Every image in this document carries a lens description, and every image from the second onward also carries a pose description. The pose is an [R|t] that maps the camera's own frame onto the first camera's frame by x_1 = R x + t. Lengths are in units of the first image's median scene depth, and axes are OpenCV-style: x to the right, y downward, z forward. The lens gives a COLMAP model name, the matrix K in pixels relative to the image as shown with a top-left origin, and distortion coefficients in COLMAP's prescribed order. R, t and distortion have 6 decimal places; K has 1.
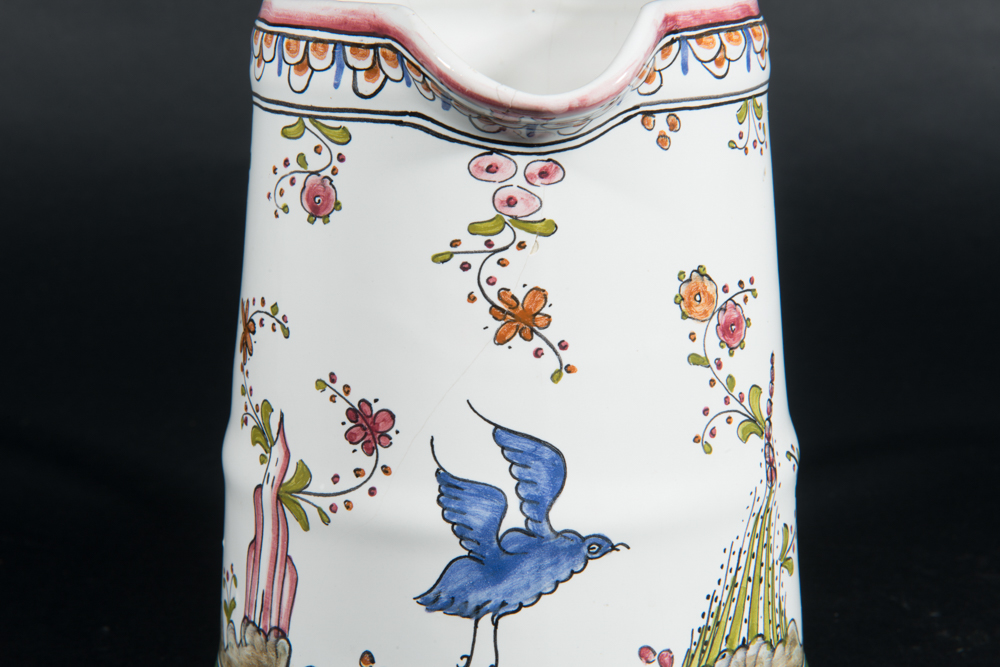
lens RADIAL K [[1984.3, 0, 500.0], [0, 1984.3, 333.5], [0, 0, 1]] dist [0.092129, 0.055538]
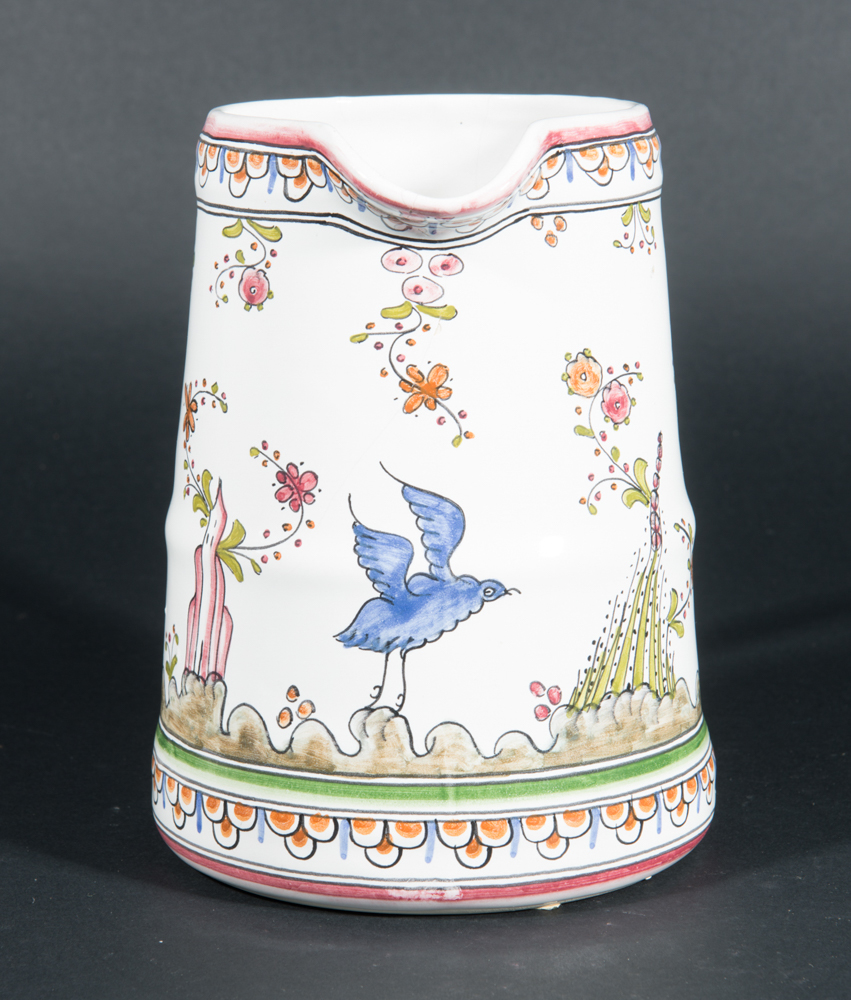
lens RADIAL K [[3281.7, 0, 425.5], [0, 3281.7, 500.0], [0, 0, 1]] dist [0.111864, 0.745939]
pose [[0.998927, 0.006167, -0.045893, 0.094702], [-0.007893, 0.999264, -0.037531, 0.123083], [0.045628, 0.037853, 0.998241, -0.877667]]
